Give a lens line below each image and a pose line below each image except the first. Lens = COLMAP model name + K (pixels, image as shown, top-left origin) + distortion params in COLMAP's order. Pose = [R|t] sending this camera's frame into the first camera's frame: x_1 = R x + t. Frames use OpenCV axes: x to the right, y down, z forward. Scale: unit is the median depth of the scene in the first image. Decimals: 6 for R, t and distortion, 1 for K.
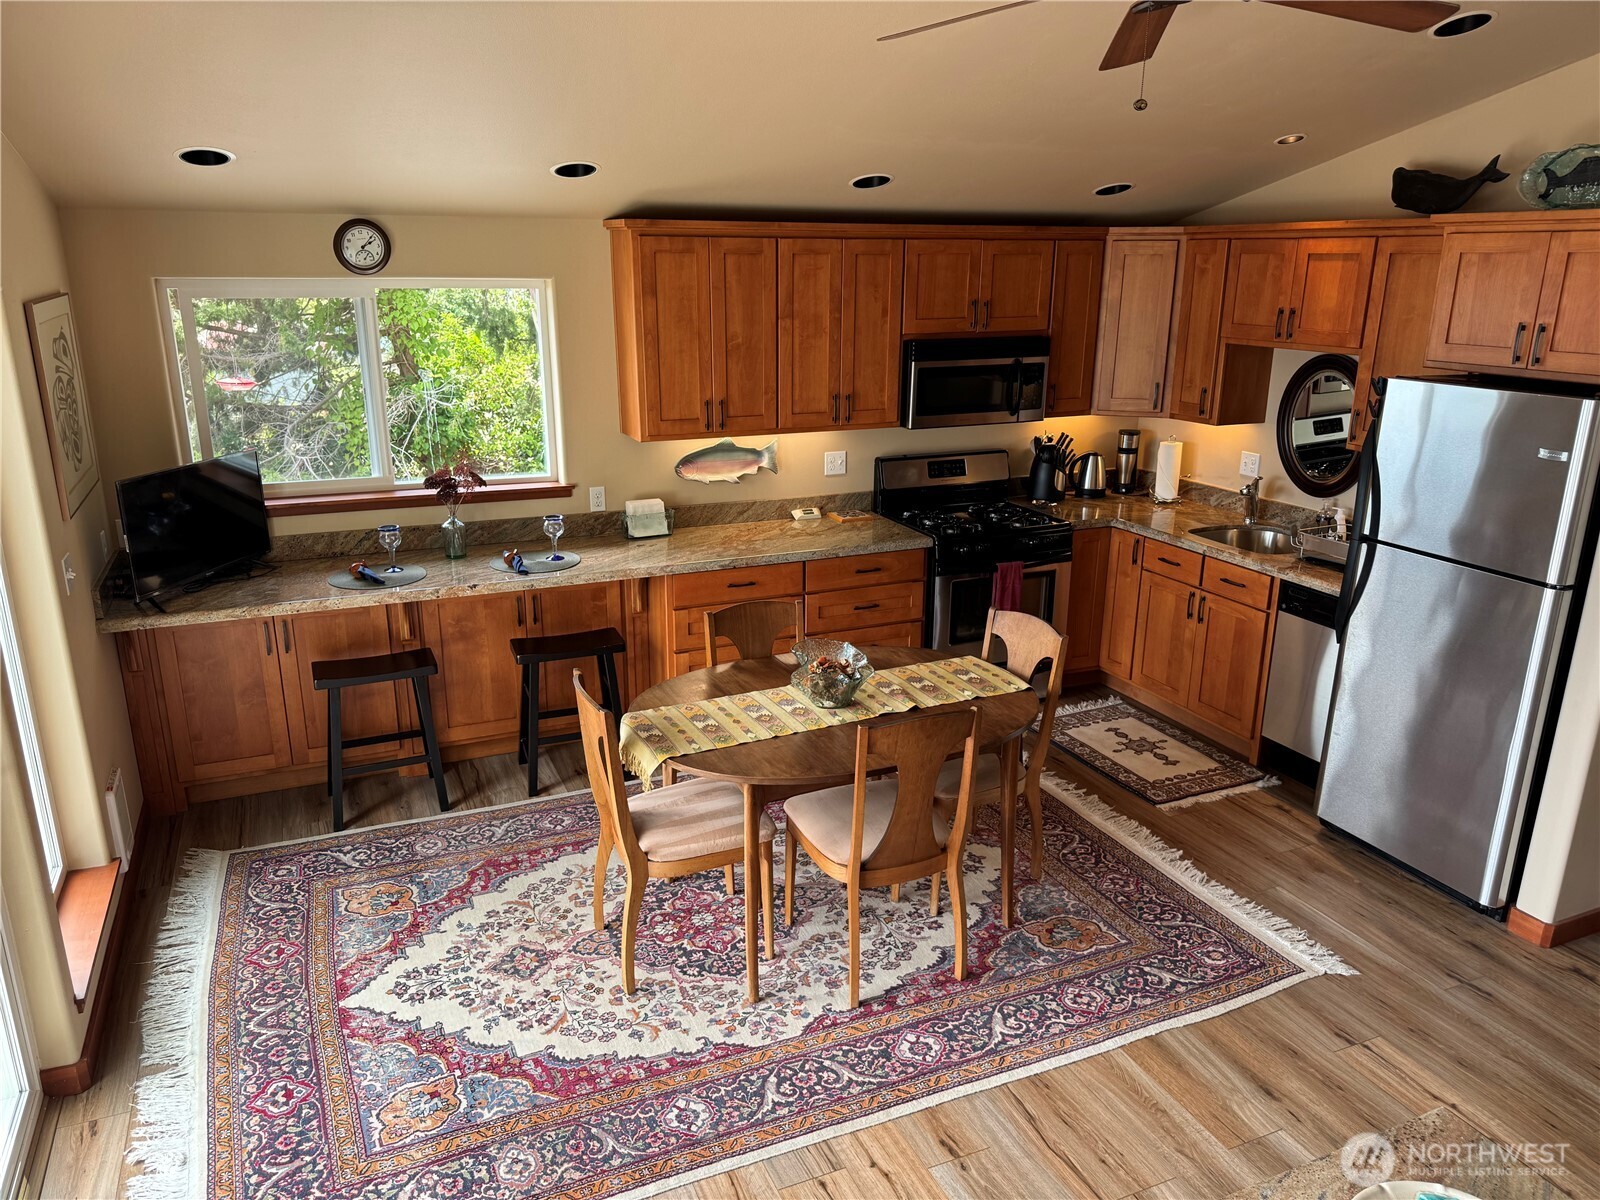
lens RADIAL K [[1137.2, 0, 791.1], [0, 1137.2, 608.8], [0, 0, 1]] dist [0.006614, 0.000841]
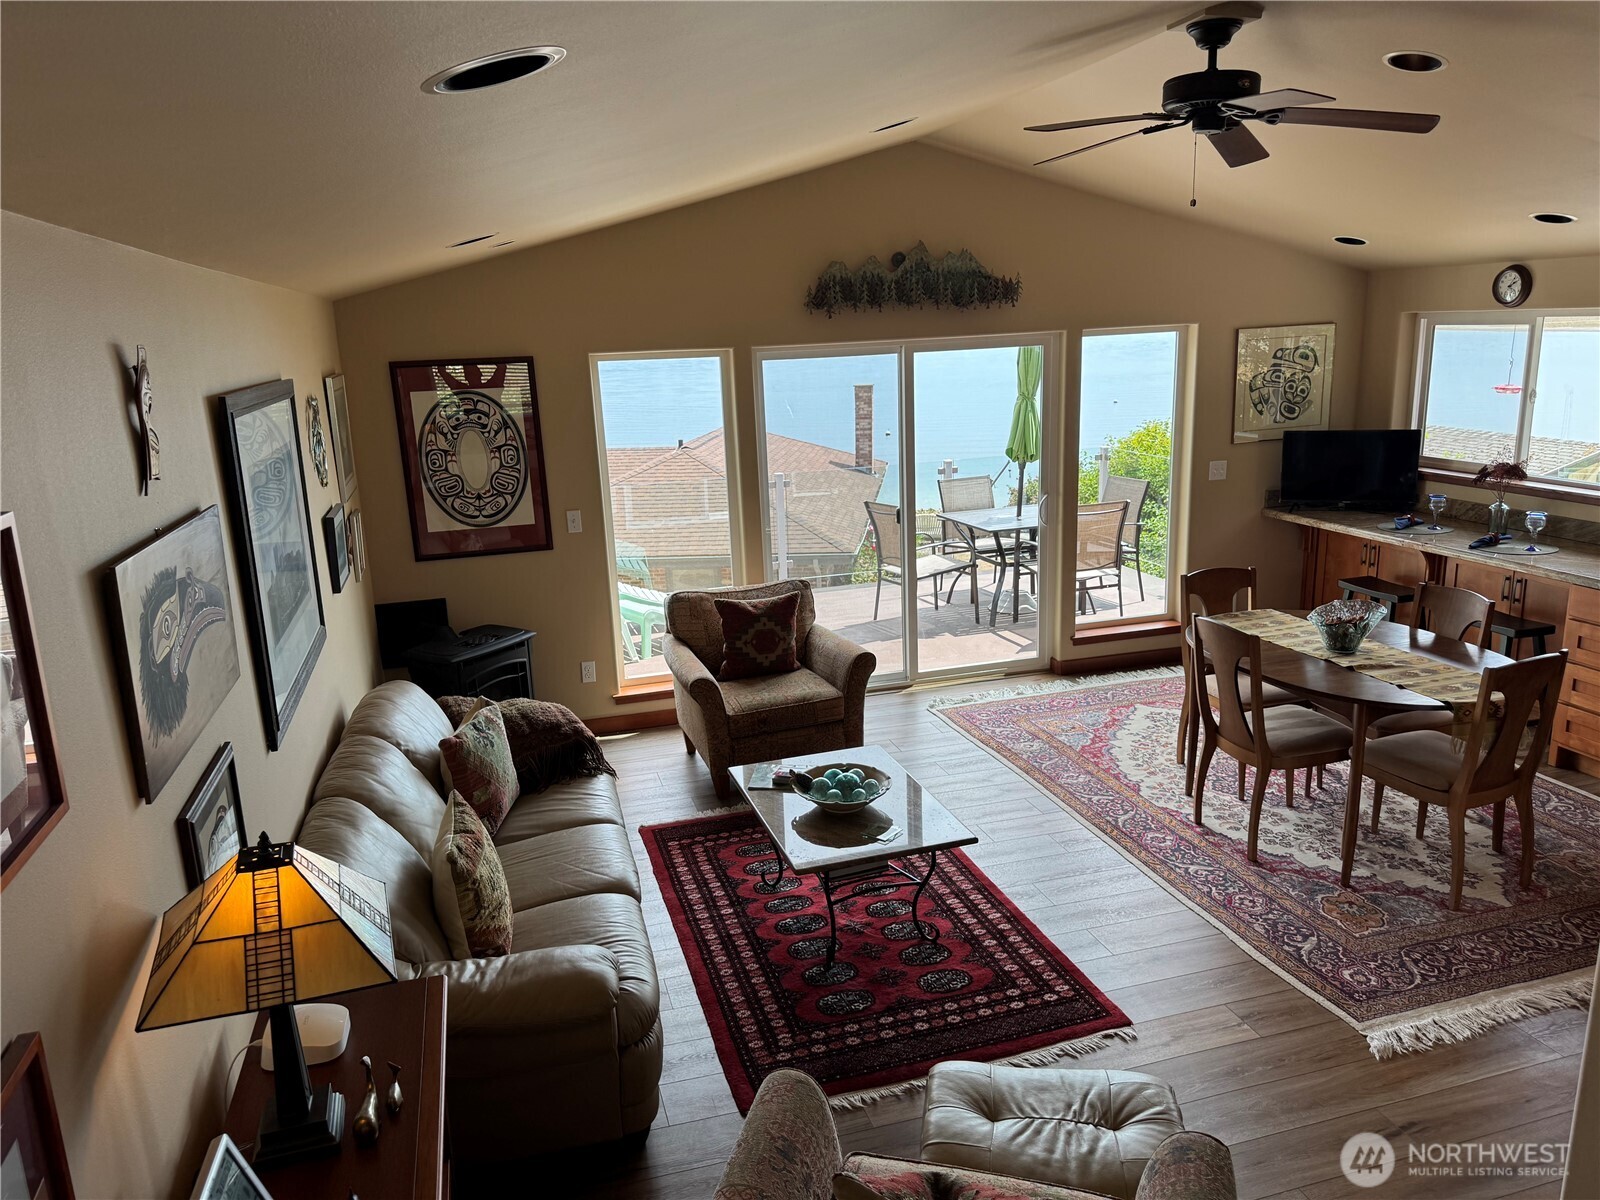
lens RADIAL K [[1137.2, 0, 799.6], [0, 1137.2, 598.7], [0, 0, 1]] dist [0.006614, 0.000841]
pose [[-0.119425, 0.237624, -0.963988, 1.507028], [-0.254618, 0.931135, 0.261069, -0.168120], [0.959639, 0.276626, -0.050697, 0.544777]]
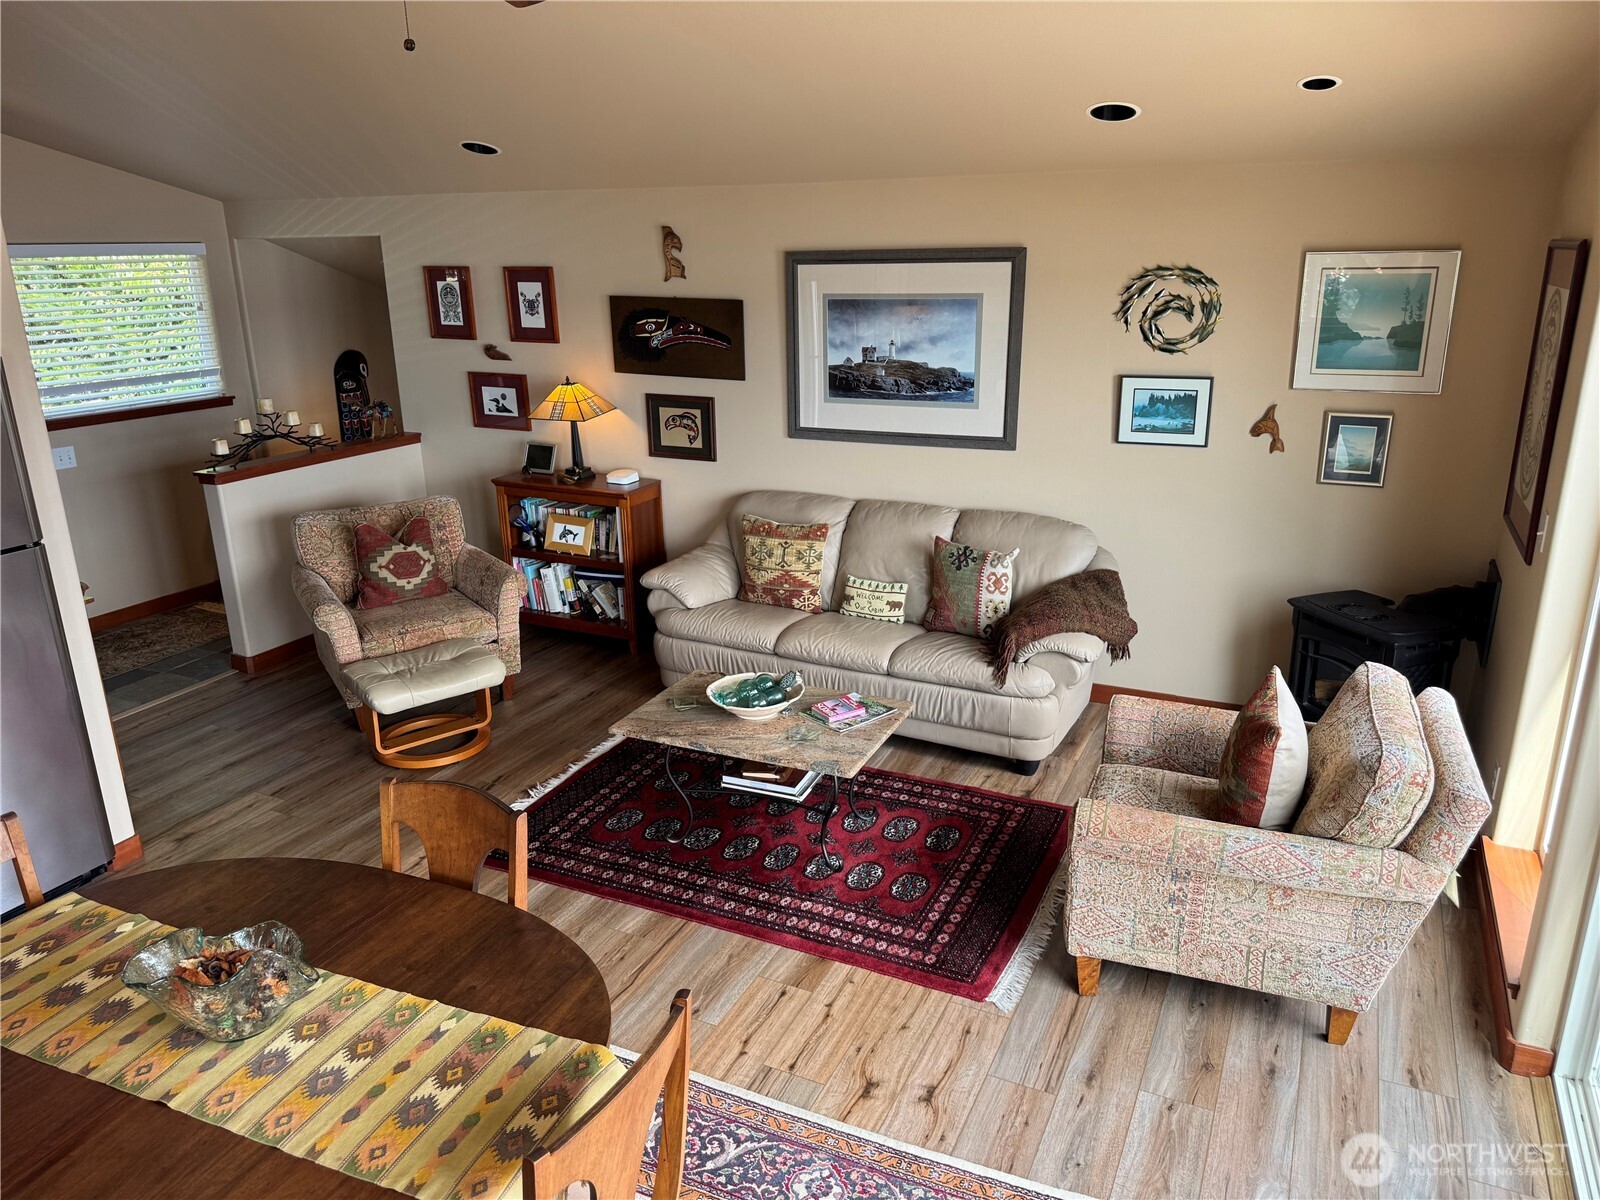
lens RADIAL K [[1137.2, 0, 797.4], [0, 1137.2, 599.5], [0, 0, 1]] dist [0.006614, 0.000841]
pose [[-0.659796, -0.228224, 0.715950, -0.555792], [0.221897, 0.851103, 0.475799, -0.332321], [-0.717936, 0.472797, -0.510912, 1.143436]]
